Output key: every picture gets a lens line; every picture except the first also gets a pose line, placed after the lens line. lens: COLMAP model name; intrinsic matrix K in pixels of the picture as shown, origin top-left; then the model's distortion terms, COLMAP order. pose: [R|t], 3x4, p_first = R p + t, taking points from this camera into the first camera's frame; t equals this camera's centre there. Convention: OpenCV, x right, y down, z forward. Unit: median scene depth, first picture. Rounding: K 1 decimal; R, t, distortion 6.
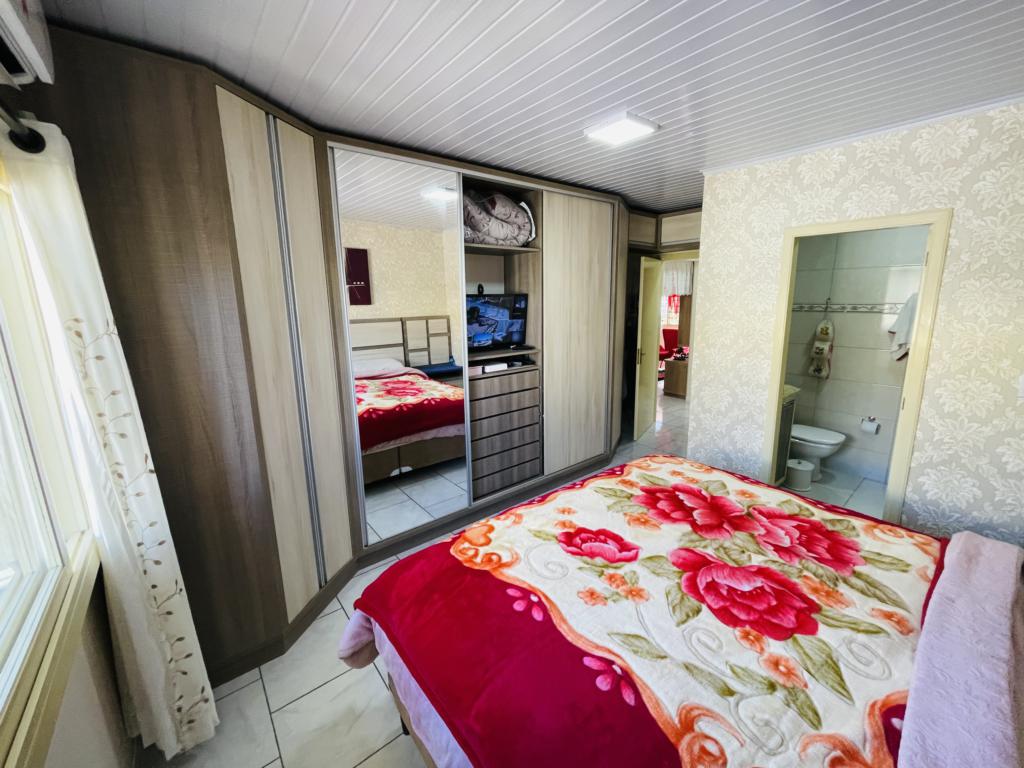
lens RADIAL K [[412.3, 0, 512.1], [0, 412.3, 379.6], [0, 0, 1]] dist [-0.001457, -0.000205]
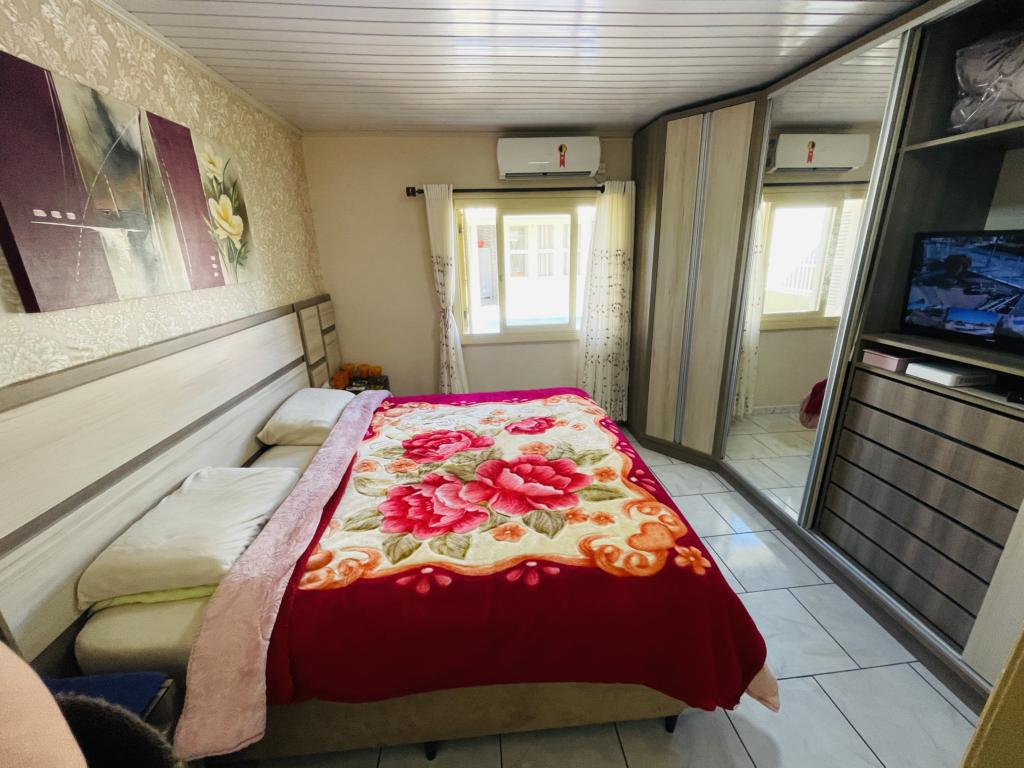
lens RADIAL K [[412.3, 0, 515.4], [0, 412.3, 380.4], [0, 0, 1]] dist [-0.001457, -0.000205]
pose [[-0.553343, 0.279600, -0.784624, 1.174209], [-0.139109, 0.897729, 0.418009, -0.292757], [0.821255, 0.340450, -0.457857, 1.390856]]
